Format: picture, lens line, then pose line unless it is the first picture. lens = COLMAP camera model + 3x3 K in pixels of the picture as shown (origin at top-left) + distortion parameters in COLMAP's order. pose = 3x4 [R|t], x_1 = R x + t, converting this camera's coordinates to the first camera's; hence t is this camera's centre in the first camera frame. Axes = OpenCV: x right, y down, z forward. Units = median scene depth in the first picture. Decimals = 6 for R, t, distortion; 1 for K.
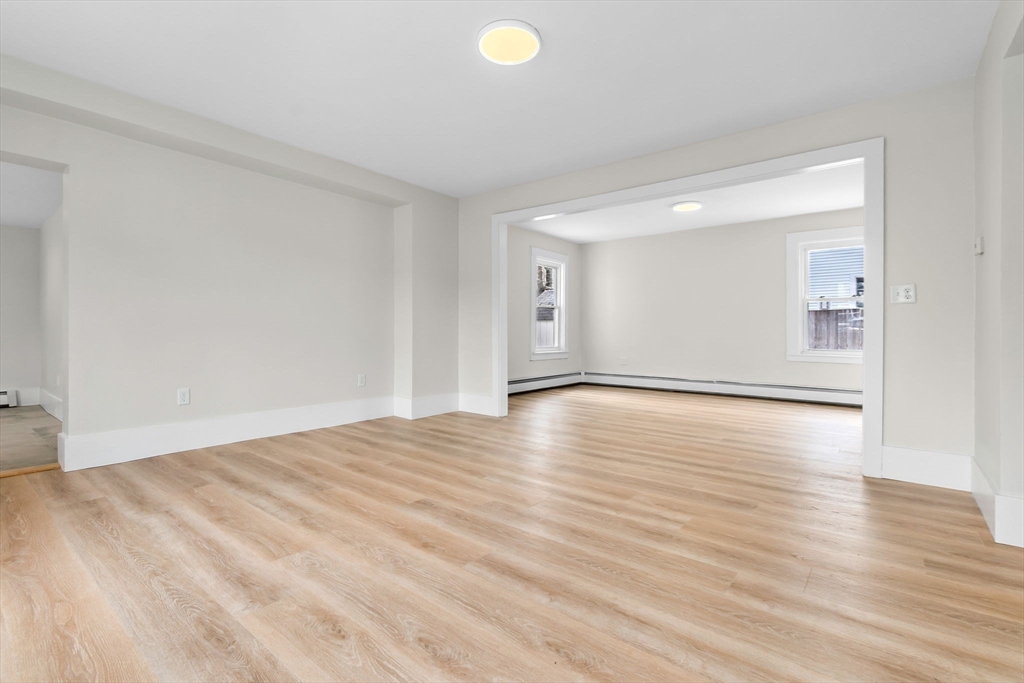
lens RADIAL K [[467.0, 0, 508.1], [0, 467.0, 336.2], [0, 0, 1]] dist [-0.000318, 0.001319]
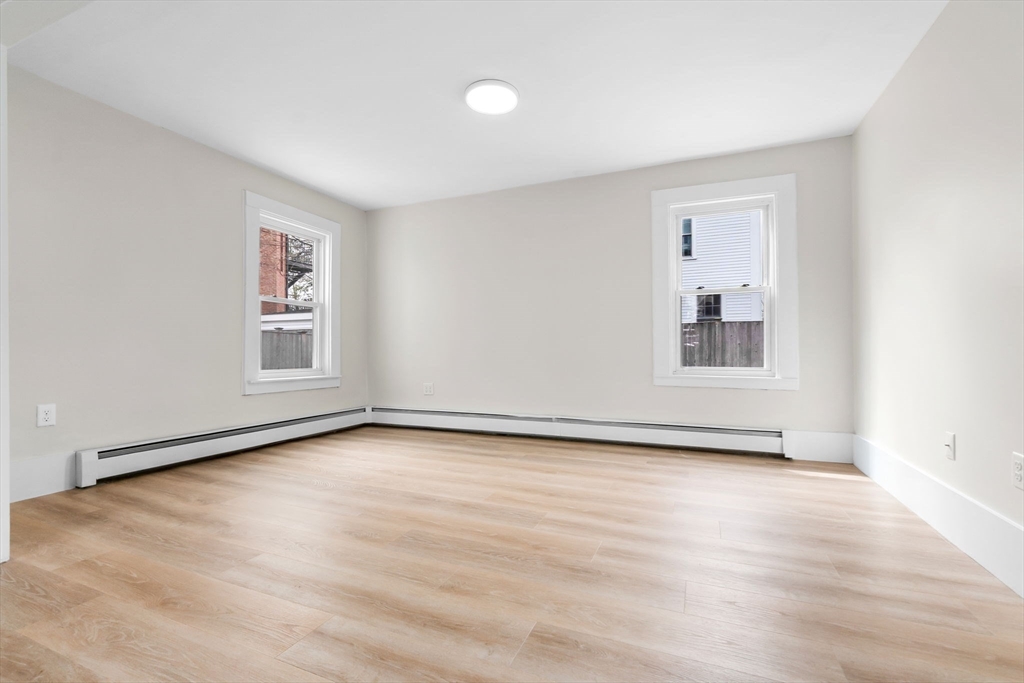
lens RADIAL K [[455.7, 0, 507.3], [0, 455.7, 360.5], [0, 0, 1]] dist [-0.000420, -0.000203]
pose [[0.963433, -0.010583, 0.267742, 0.590752], [0.008322, 0.999920, 0.009575, 0.025839], [-0.267821, -0.006997, 0.963443, 1.141143]]
